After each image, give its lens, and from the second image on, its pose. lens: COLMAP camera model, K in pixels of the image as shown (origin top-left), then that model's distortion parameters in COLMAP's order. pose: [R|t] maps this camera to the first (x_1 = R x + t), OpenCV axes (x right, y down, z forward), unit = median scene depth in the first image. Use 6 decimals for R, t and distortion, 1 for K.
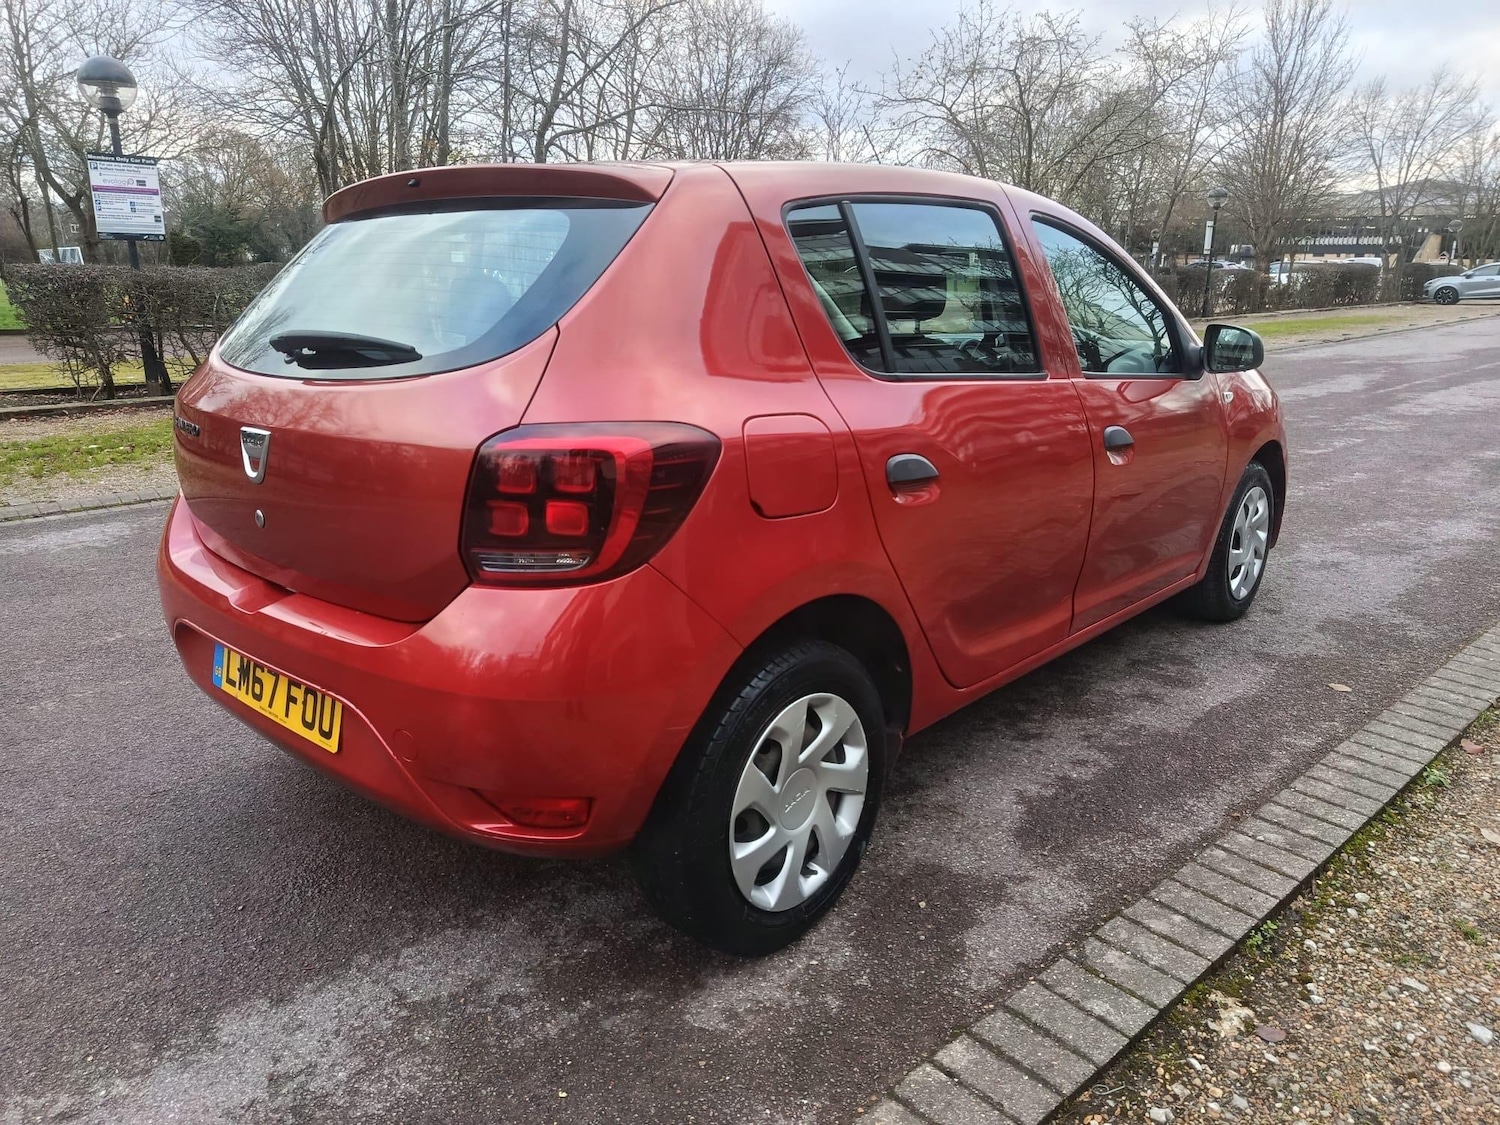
lens RADIAL K [[1058.0, 0, 750.0], [0, 1058.0, 562.5], [0, 0, 1]] dist [0.014764, -0.022147]
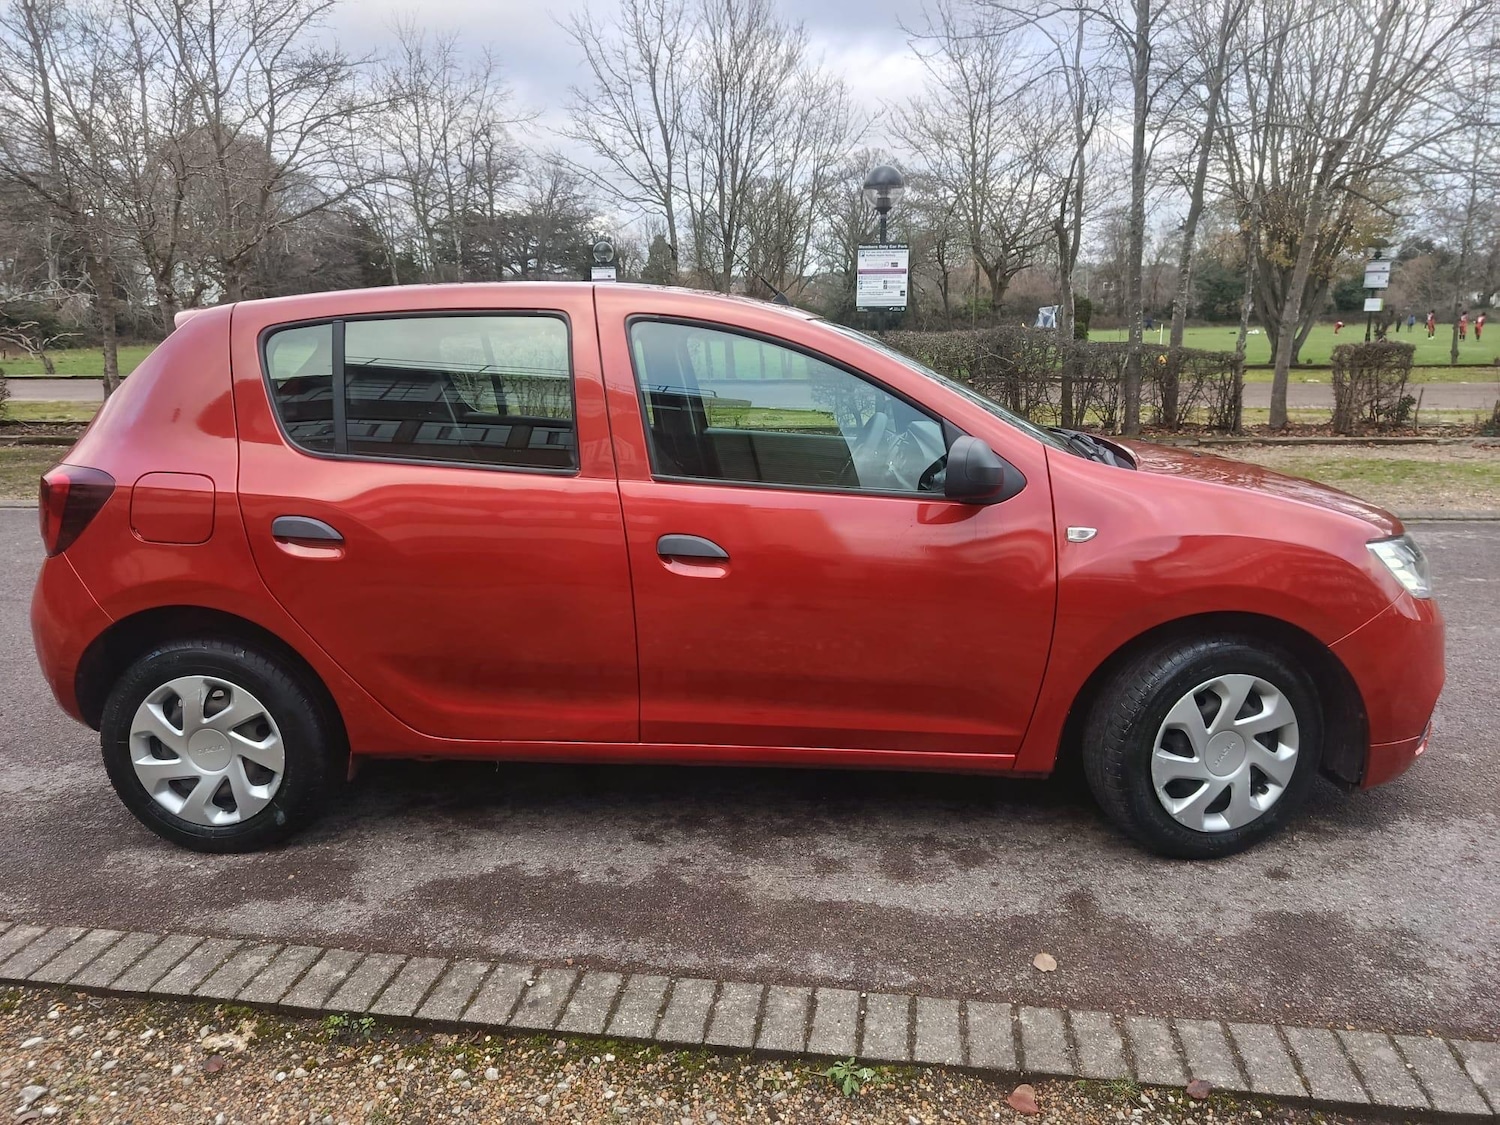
lens RADIAL K [[1058.0, 0, 750.0], [0, 1058.0, 562.5], [0, 0, 1]] dist [0.014764, -0.022147]
pose [[0.621898, 0.159370, -0.766710, 1.595909], [-0.191925, 0.980231, 0.048077, -0.235044], [0.759215, 0.117252, 0.640191, 0.640427]]
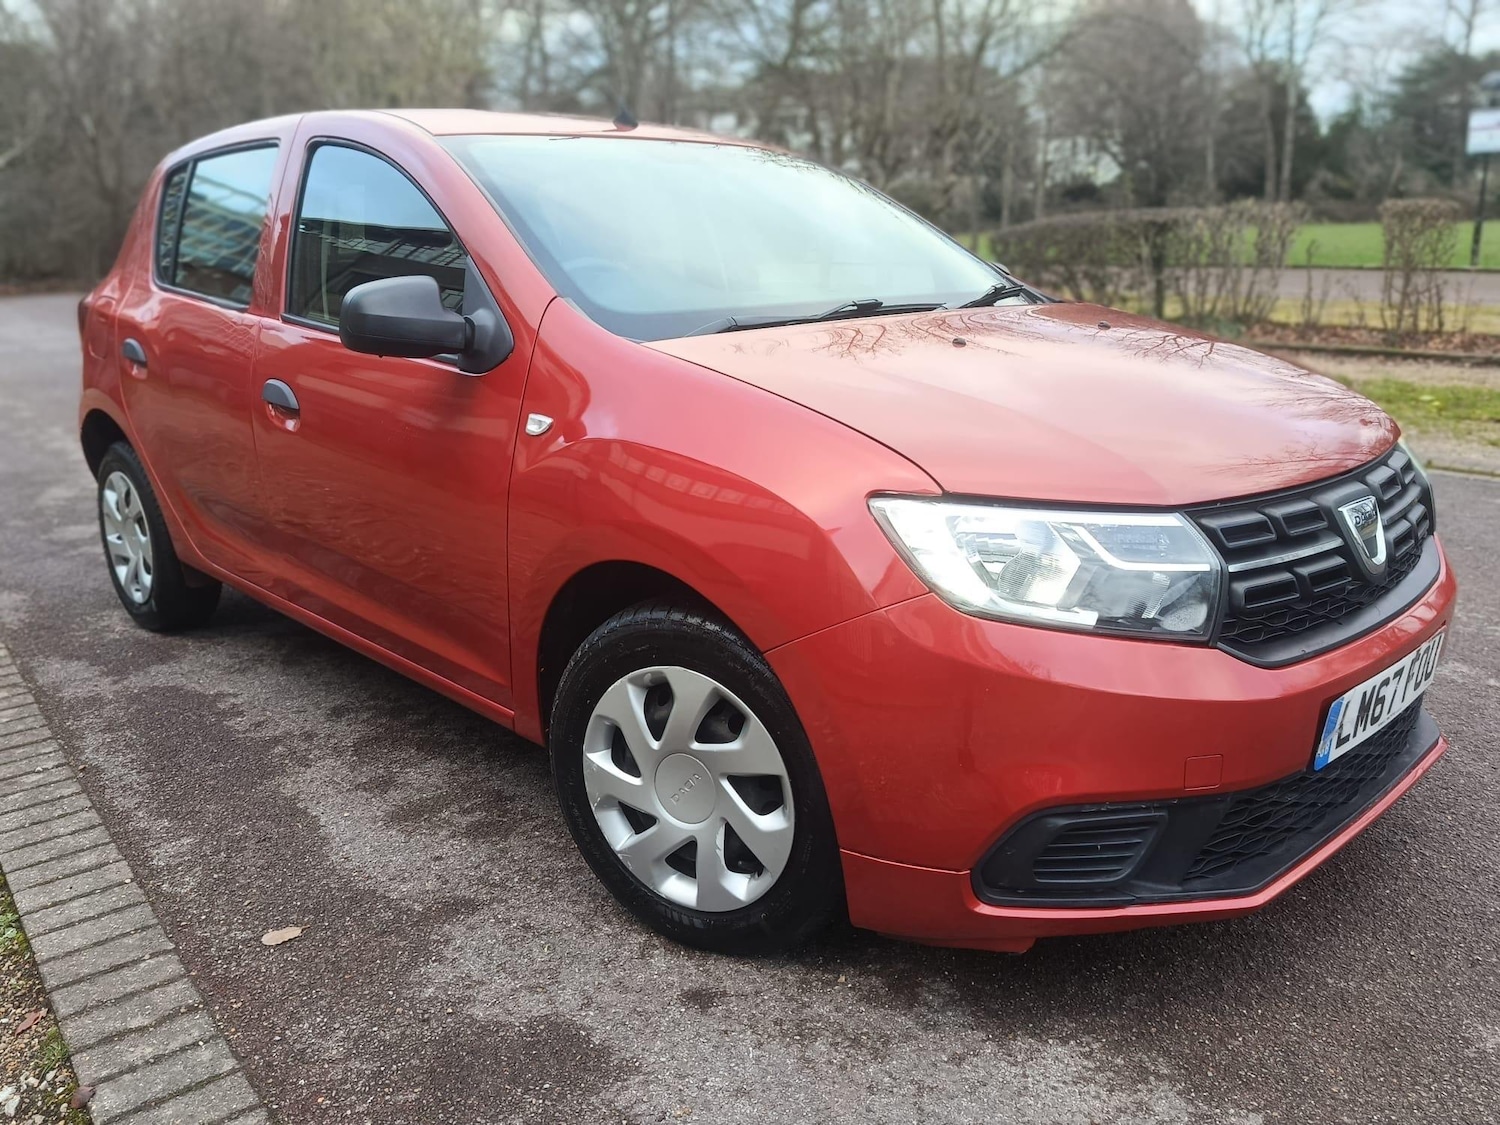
lens RADIAL K [[1236.0, 0, 750.8], [0, 1236.0, 561.0], [0, 0, 1]] dist [0.017297, -0.027954]
pose [[-0.087543, 0.254353, -0.963141, 1.910477], [-0.246886, 0.931149, 0.268345, -0.518287], [0.965082, 0.261277, -0.018719, 2.058643]]
